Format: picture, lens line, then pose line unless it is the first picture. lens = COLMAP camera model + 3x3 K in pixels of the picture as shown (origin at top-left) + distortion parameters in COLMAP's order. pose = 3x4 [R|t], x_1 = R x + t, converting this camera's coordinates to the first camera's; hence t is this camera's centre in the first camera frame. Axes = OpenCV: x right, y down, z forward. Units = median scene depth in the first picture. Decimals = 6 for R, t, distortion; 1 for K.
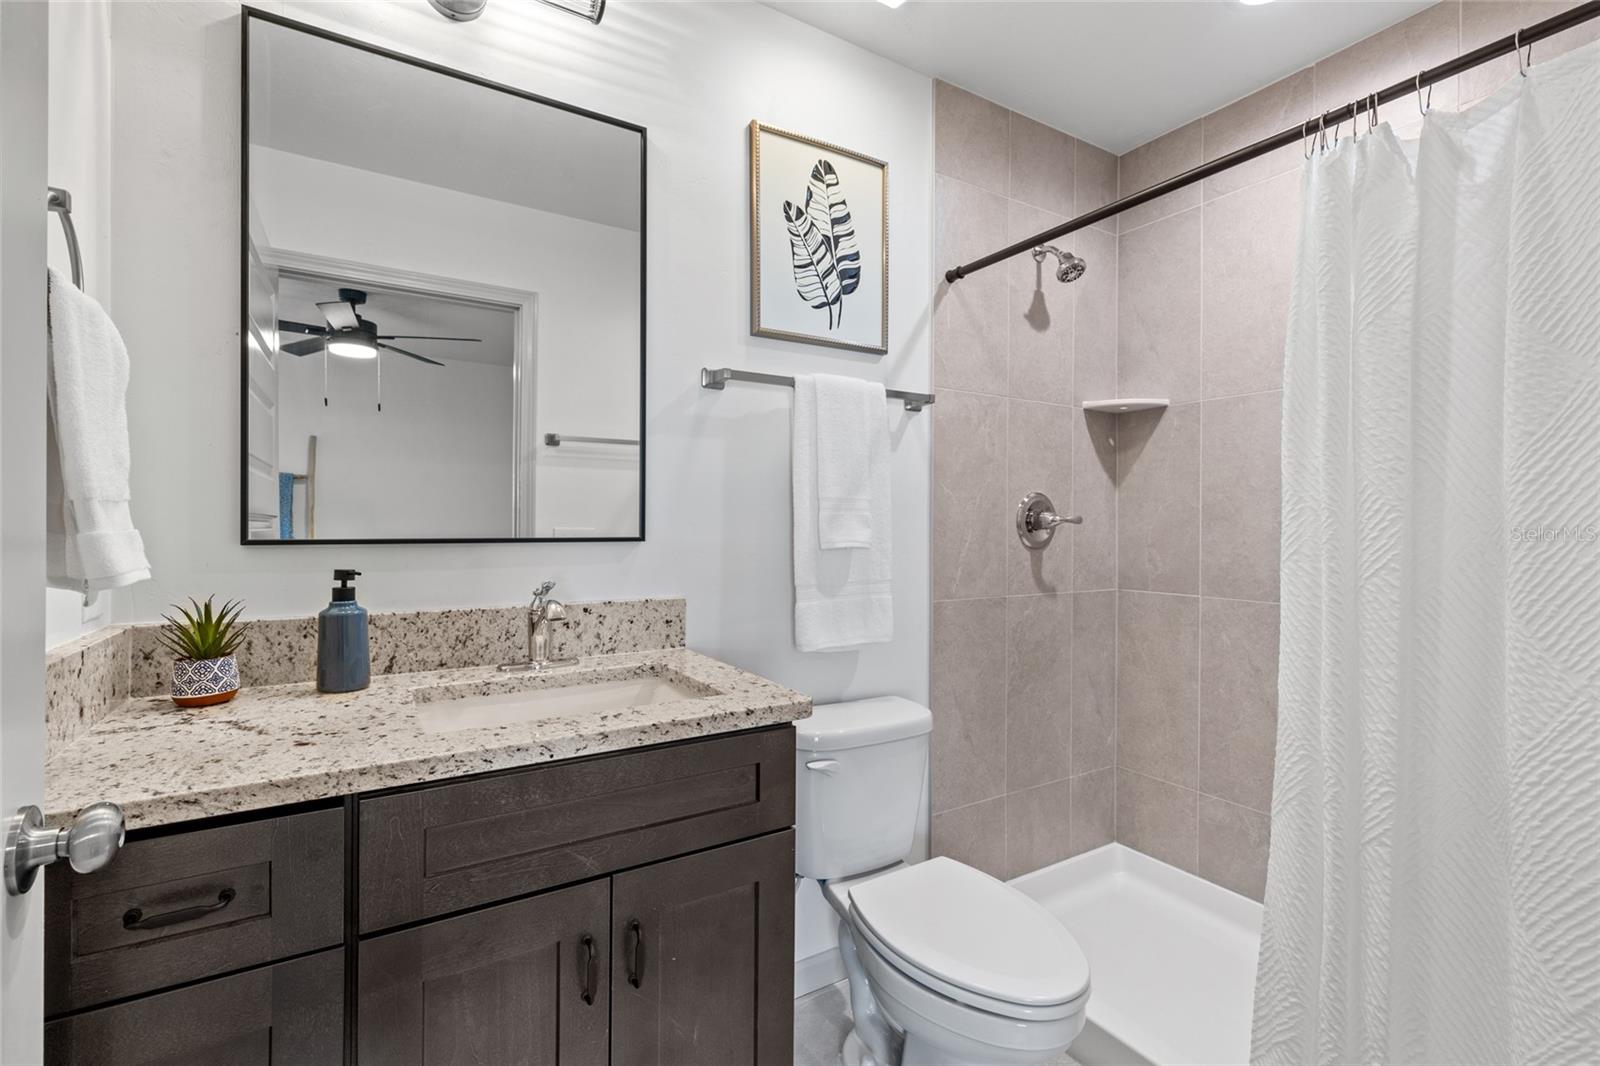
lens RADIAL K [[725.5, 0, 797.0], [0, 725.5, 526.2], [0, 0, 1]] dist [0.004351, 0.000138]
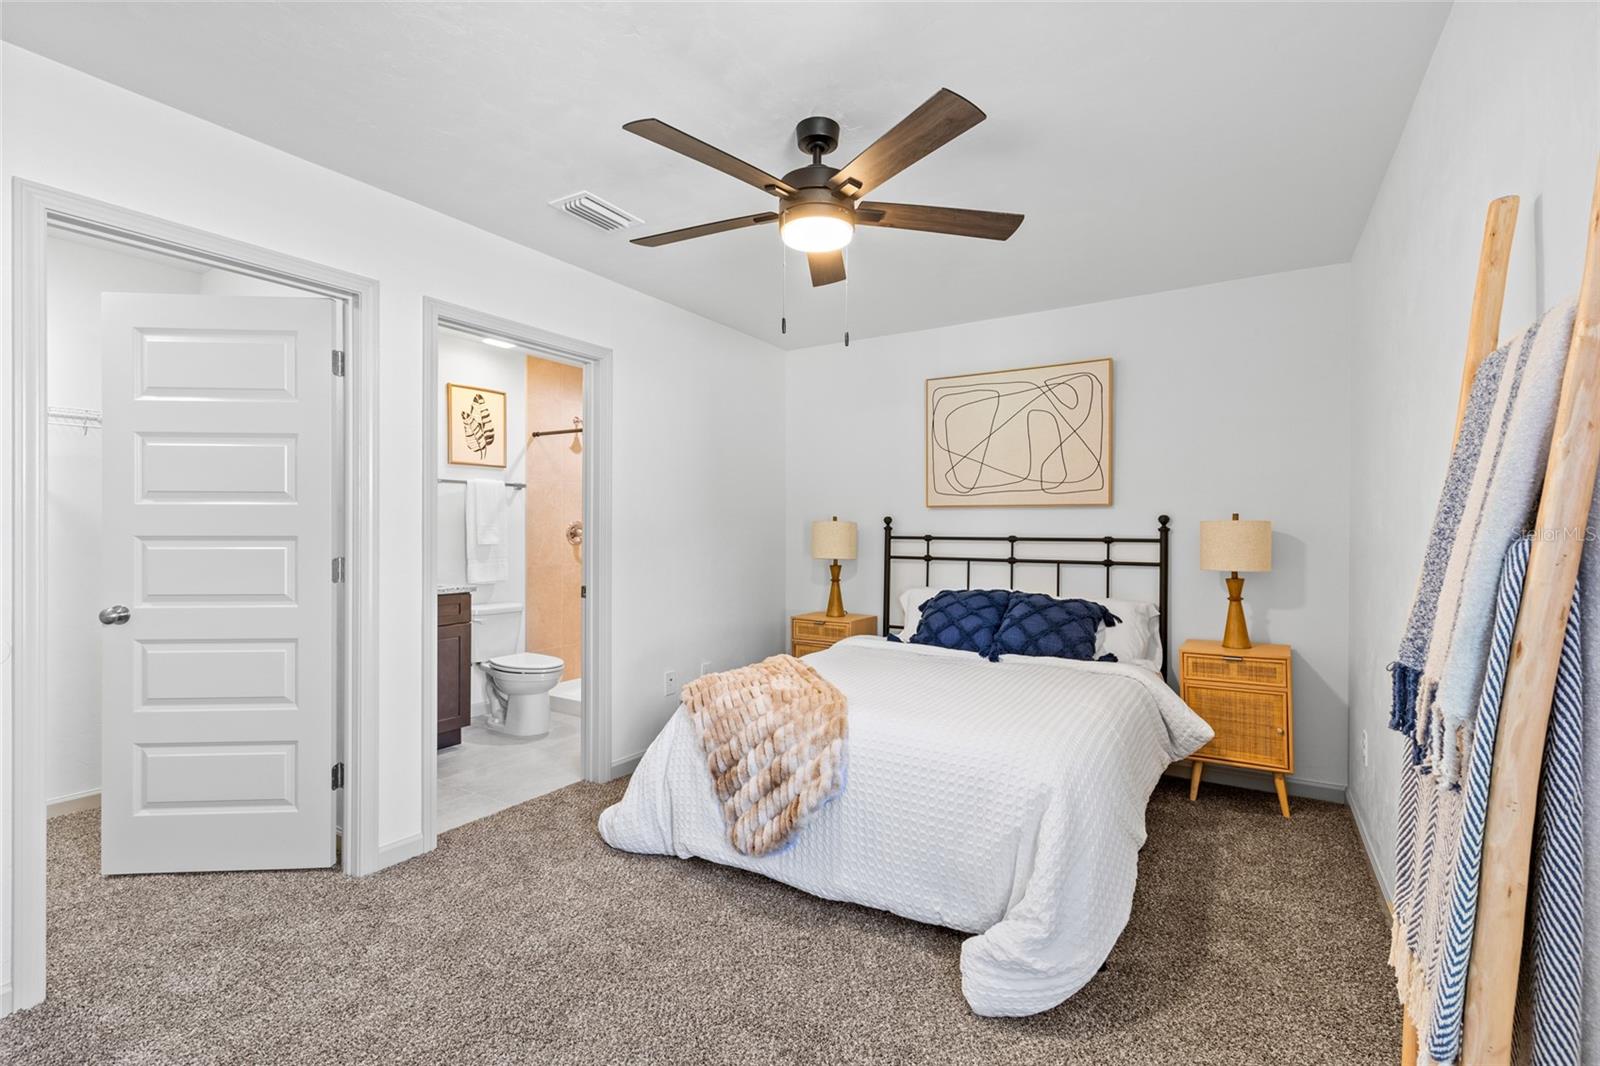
lens RADIAL K [[725.5, 0, 799.7], [0, 725.5, 526.7], [0, 0, 1]] dist [0.004351, 0.000138]
pose [[0.896733, -0.003694, 0.442556, -0.081470], [0.008318, 0.999929, -0.008509, -0.001968], [-0.442494, 0.011311, 0.896700, -1.781008]]
